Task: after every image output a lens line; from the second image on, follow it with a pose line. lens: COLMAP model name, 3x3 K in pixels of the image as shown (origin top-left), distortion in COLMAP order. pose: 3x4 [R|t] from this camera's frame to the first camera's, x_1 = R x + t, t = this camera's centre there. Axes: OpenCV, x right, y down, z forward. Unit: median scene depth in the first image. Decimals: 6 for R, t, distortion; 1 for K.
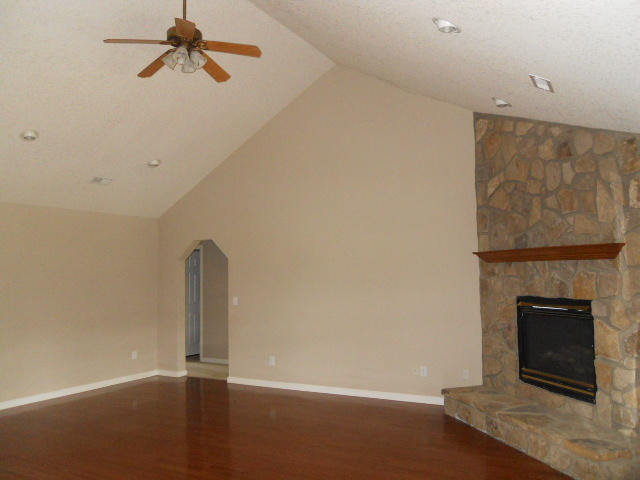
lens RADIAL K [[531.9, 0, 321.0], [0, 531.9, 239.6], [0, 0, 1]] dist [-0.046154, 0.018980]
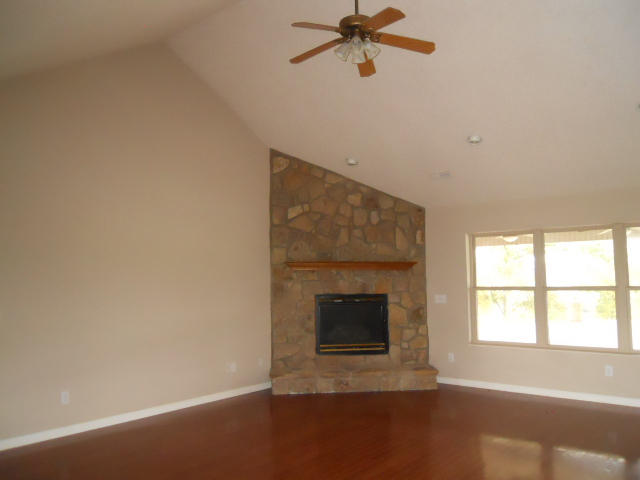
lens RADIAL K [[531.9, 0, 320.8], [0, 531.9, 240.7], [0, 0, 1]] dist [-0.046154, 0.018980]
pose [[0.151395, 0.092620, 0.984125, -1.102315], [-0.057698, 0.994731, -0.084743, 0.089384], [-0.986788, -0.043952, 0.155941, 0.830619]]
